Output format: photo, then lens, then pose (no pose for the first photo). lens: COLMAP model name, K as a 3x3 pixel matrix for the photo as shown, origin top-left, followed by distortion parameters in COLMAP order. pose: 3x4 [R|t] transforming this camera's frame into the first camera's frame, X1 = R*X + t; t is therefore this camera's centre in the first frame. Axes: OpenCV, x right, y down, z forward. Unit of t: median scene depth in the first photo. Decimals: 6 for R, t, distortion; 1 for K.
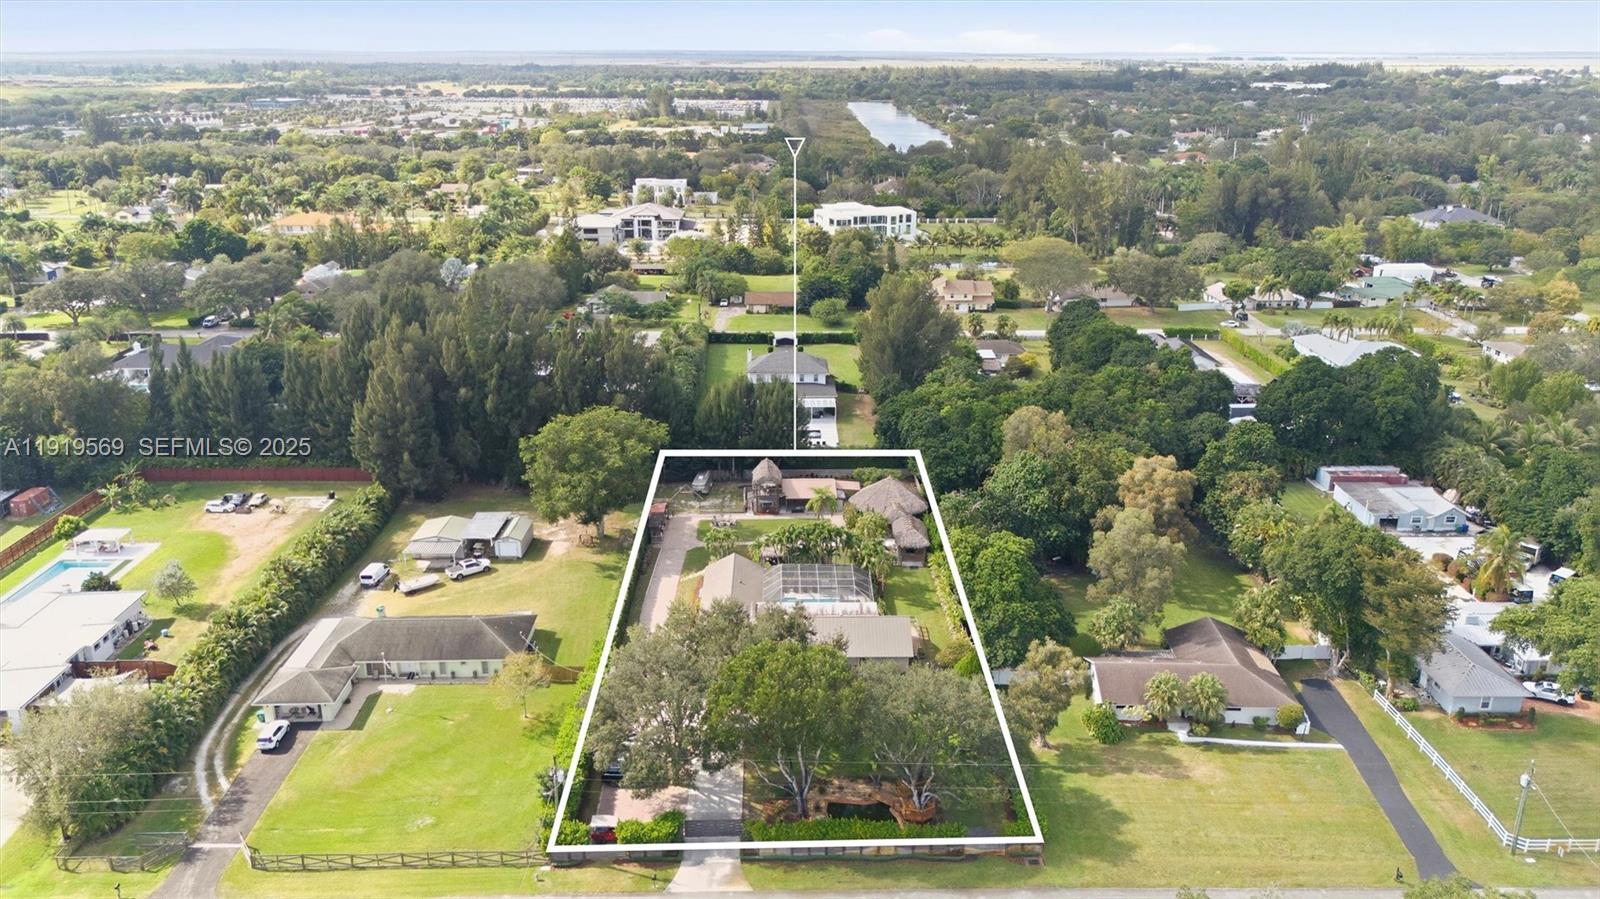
lens RADIAL K [[1170.3, 0, 800.0], [0, 1170.3, 449.5], [0, 0, 1]] dist [0.033884, -0.003685]
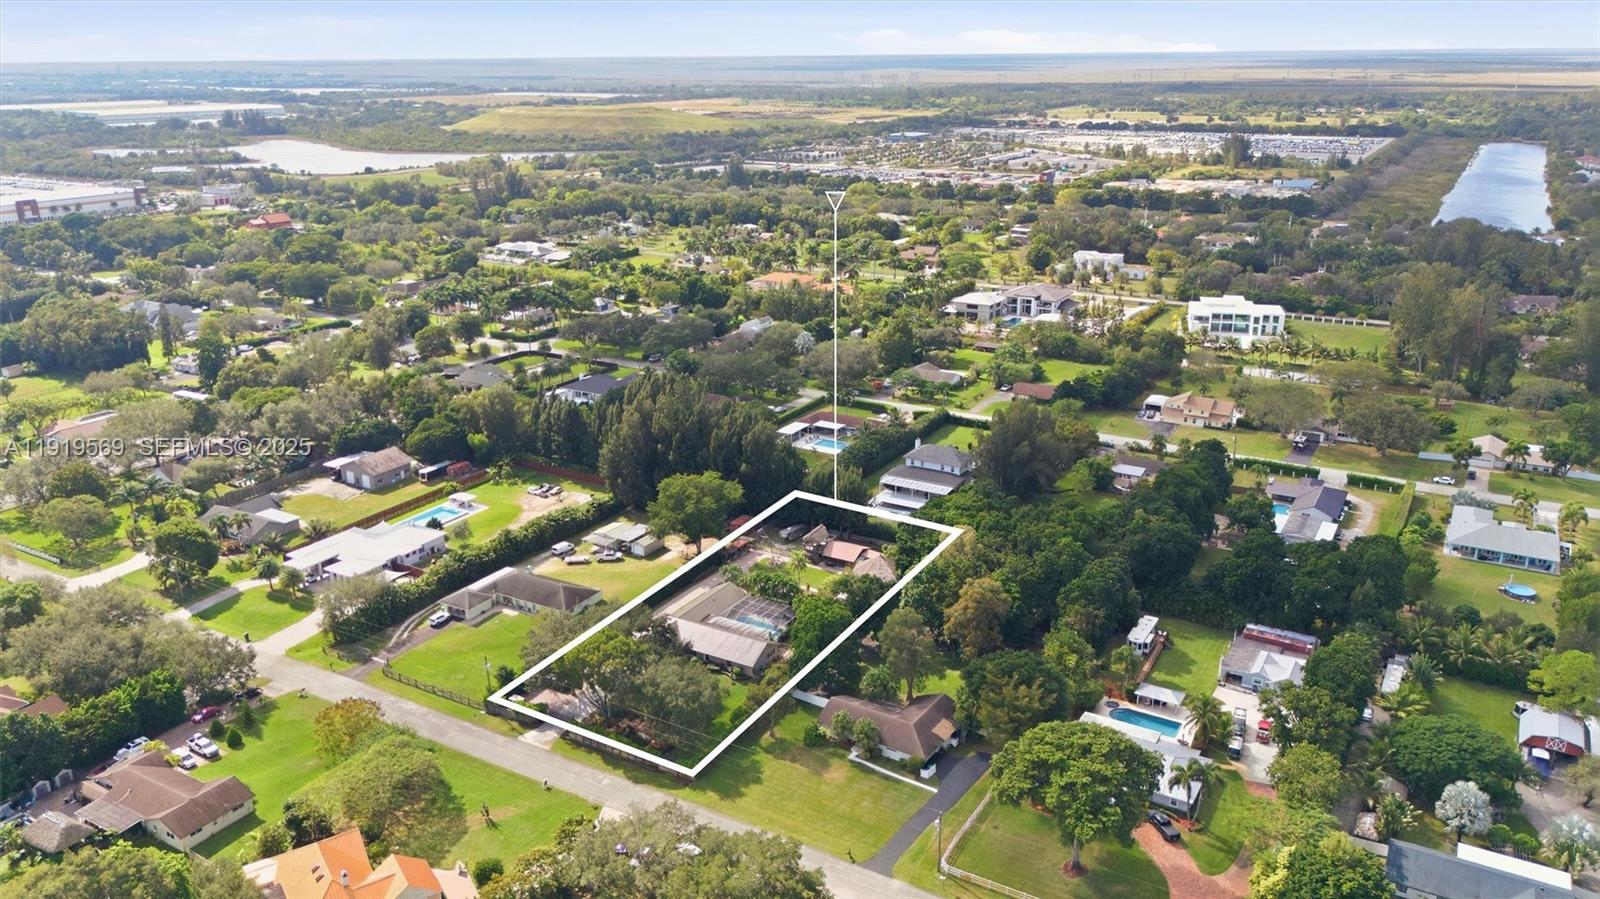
lens RADIAL K [[1170.3, 0, 800.0], [0, 1170.3, 449.5], [0, 0, 1]] dist [0.033884, -0.003685]
pose [[0.852737, 0.159903, -0.497262, 0.718253], [-0.161475, 0.986059, 0.040177, -0.151977], [0.496754, 0.046035, 0.866669, -0.291805]]
